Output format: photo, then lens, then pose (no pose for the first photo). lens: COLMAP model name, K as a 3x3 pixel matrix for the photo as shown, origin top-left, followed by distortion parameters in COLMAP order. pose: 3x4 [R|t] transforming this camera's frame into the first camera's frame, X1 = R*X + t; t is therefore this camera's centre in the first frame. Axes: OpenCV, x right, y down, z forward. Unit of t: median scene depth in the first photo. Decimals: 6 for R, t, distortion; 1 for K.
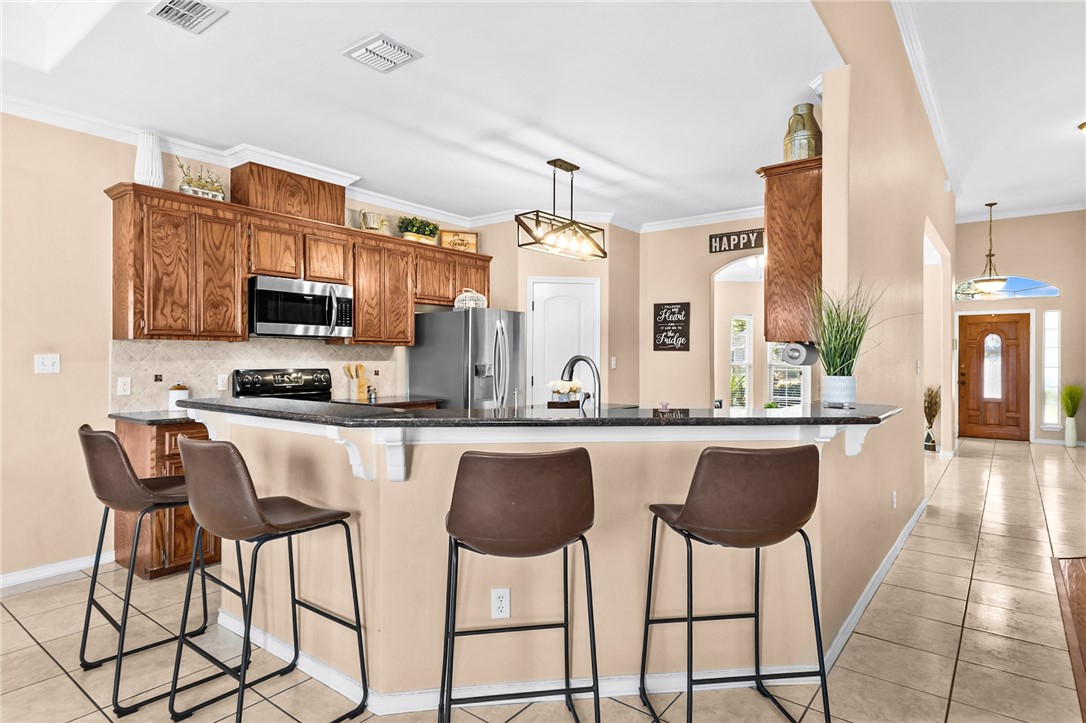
lens RADIAL K [[593.2, 0, 538.0], [0, 593.2, 354.7], [0, 0, 1]] dist [0.022102, -0.008842]
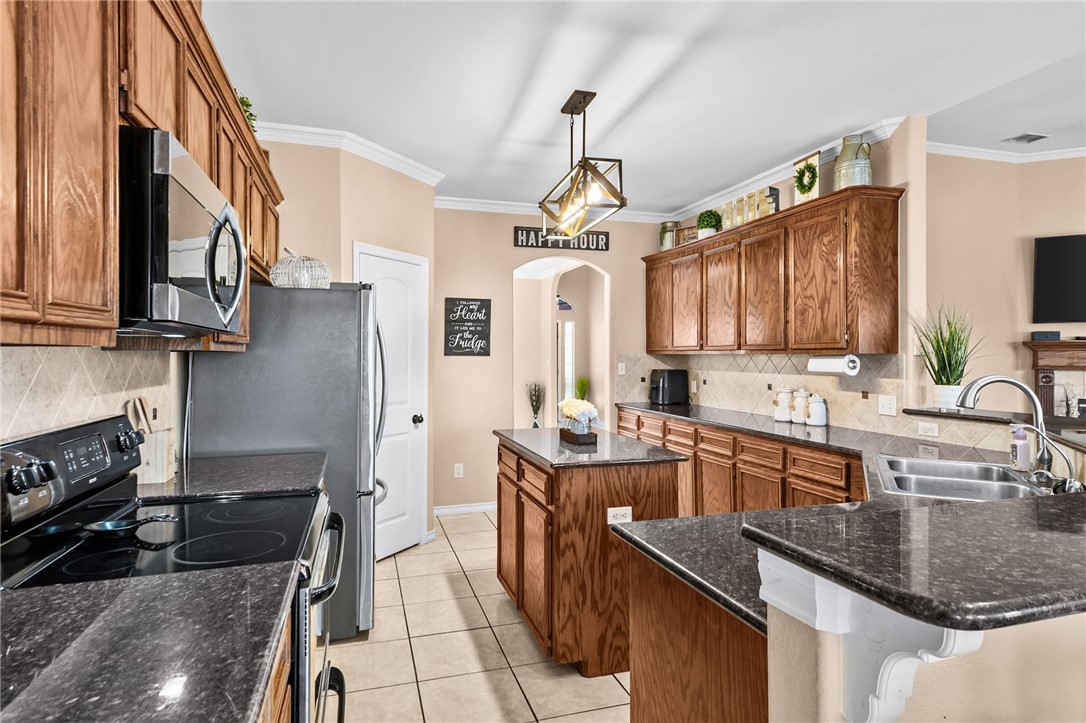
lens RADIAL K [[593.2, 0, 536.1], [0, 593.2, 354.0], [0, 0, 1]] dist [0.022102, -0.008842]
pose [[0.575836, -0.005149, 0.817549, -0.408953], [-0.000332, 0.999979, 0.006531, -0.014556], [-0.817565, -0.004033, 0.575822, 0.446170]]
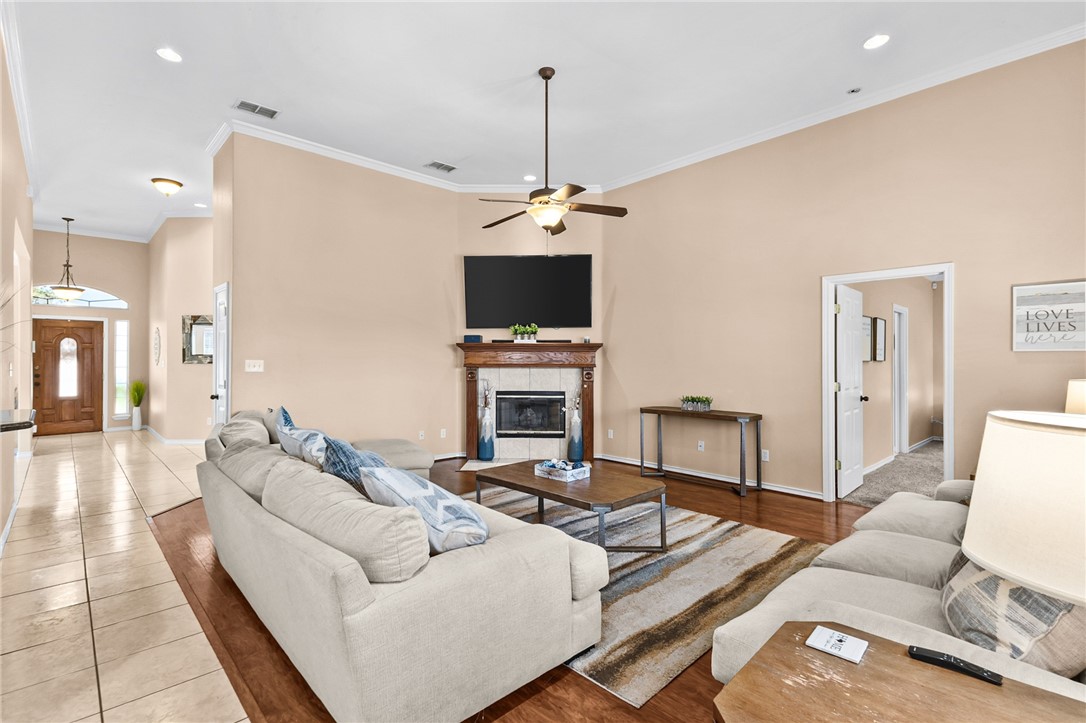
lens RADIAL K [[503.7, 0, 536.3], [0, 503.7, 358.8], [0, 0, 1]] dist [0.024107, -0.004404]
pose [[0.156789, -0.001144, 0.987631, -0.047641], [-0.002736, 0.999995, 0.001592, 0.000022], [-0.987628, -0.002951, 0.156785, 0.014871]]
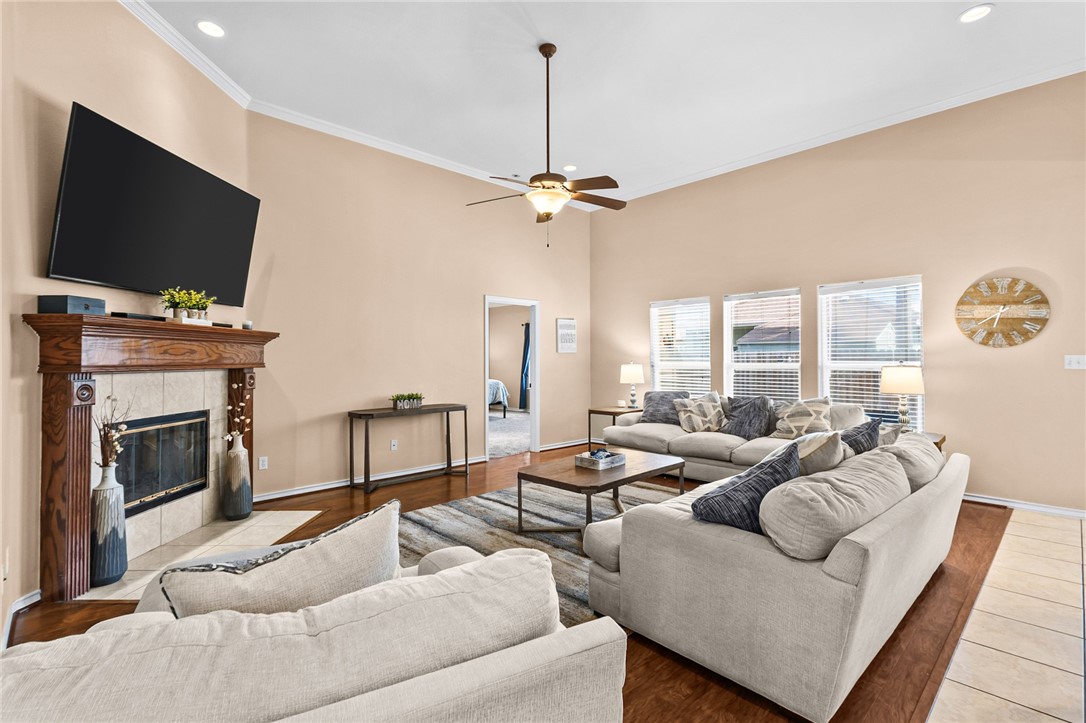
lens RADIAL K [[503.7, 0, 539.4], [0, 503.7, 352.2], [0, 0, 1]] dist [0.024107, -0.004404]
pose [[-0.989036, 0.000480, 0.147677, 0.518875], [-0.001527, 0.999908, -0.013477, 0.006444], [-0.147670, -0.013555, -0.988944, 0.708488]]
